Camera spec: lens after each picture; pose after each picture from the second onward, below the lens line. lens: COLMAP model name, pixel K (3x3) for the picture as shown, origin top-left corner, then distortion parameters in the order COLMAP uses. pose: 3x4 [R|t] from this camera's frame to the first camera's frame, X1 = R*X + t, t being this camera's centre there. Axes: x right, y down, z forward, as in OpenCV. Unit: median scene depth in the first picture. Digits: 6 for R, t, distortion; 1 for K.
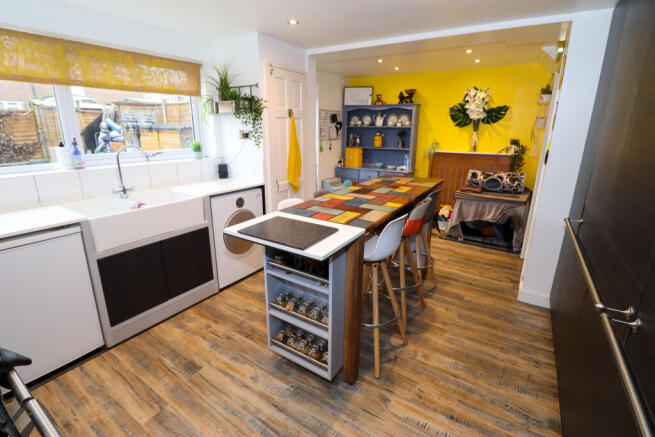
lens RADIAL K [[306.0, 0, 325.1], [0, 306.0, 217.1], [0, 0, 1]] dist [-0.014245, -0.002309]
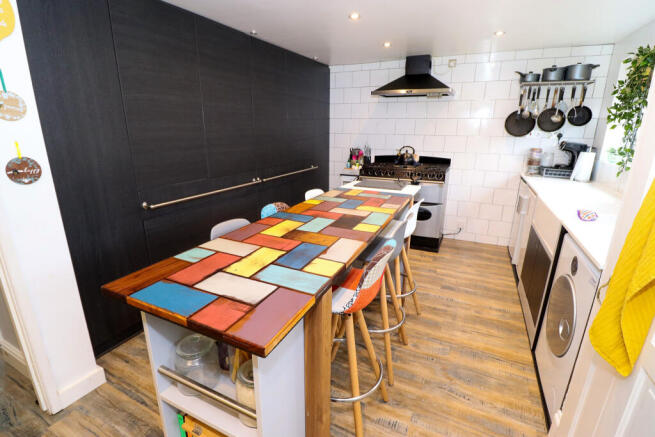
lens RADIAL K [[306.0, 0, 326.4], [0, 306.0, 217.0], [0, 0, 1]] dist [-0.014245, -0.002309]
pose [[-0.991829, 0.025342, -0.125029, 0.292701], [-0.045684, 0.844515, 0.533581, -0.508863], [0.119111, 0.534933, -0.836457, 1.788031]]
